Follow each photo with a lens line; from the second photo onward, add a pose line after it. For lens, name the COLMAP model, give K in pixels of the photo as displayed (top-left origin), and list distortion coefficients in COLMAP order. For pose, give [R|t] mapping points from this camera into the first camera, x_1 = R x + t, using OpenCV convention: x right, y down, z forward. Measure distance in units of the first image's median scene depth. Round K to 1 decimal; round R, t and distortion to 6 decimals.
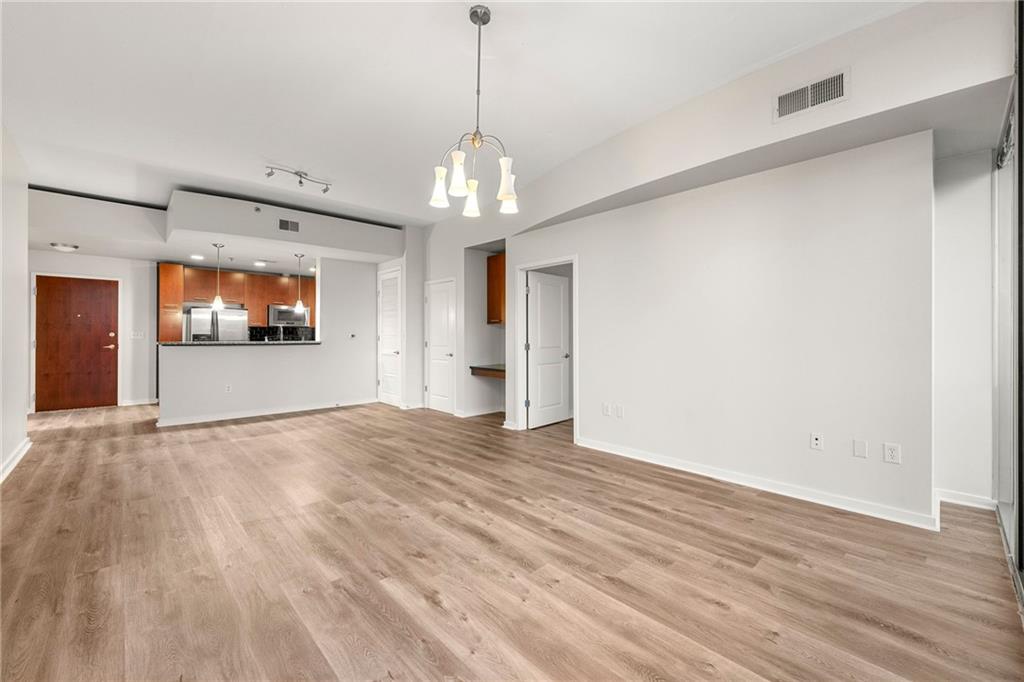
lens RADIAL K [[414.1, 0, 514.2], [0, 414.1, 338.3], [0, 0, 1]] dist [0.001937, -0.000005]
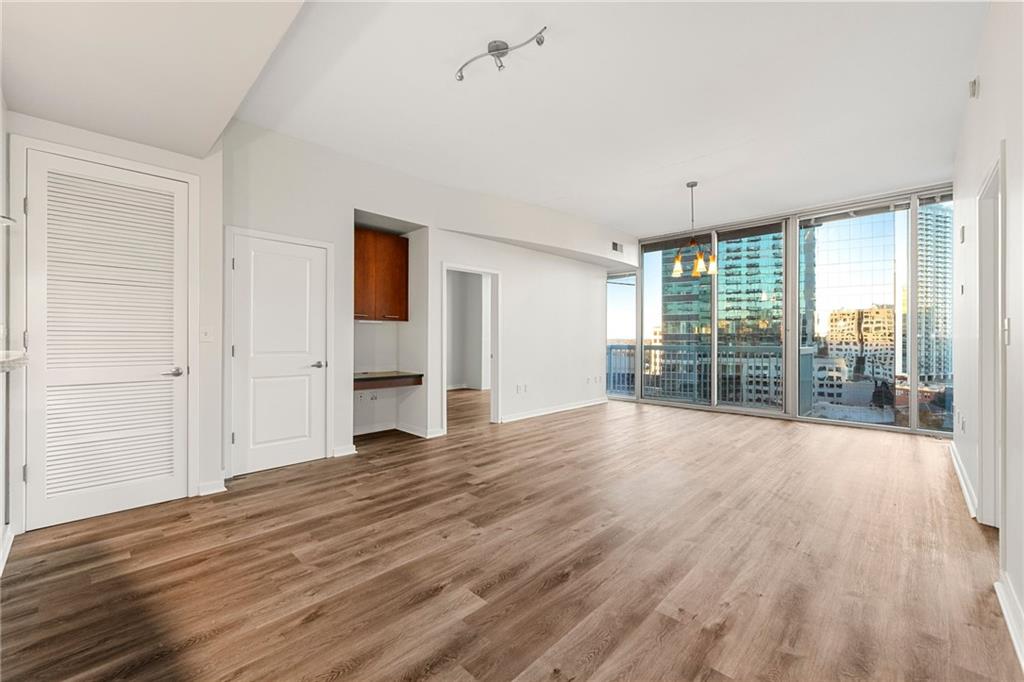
lens RADIAL K [[410.5, 0, 515.2], [0, 410.5, 336.8], [0, 0, 1]] dist [0.002217, 0.000113]
pose [[-0.046937, 0.001884, 0.998896, -1.679433], [0.004059, 0.999990, -0.001695, -0.000606], [-0.998890, 0.003975, -0.046944, 1.563617]]
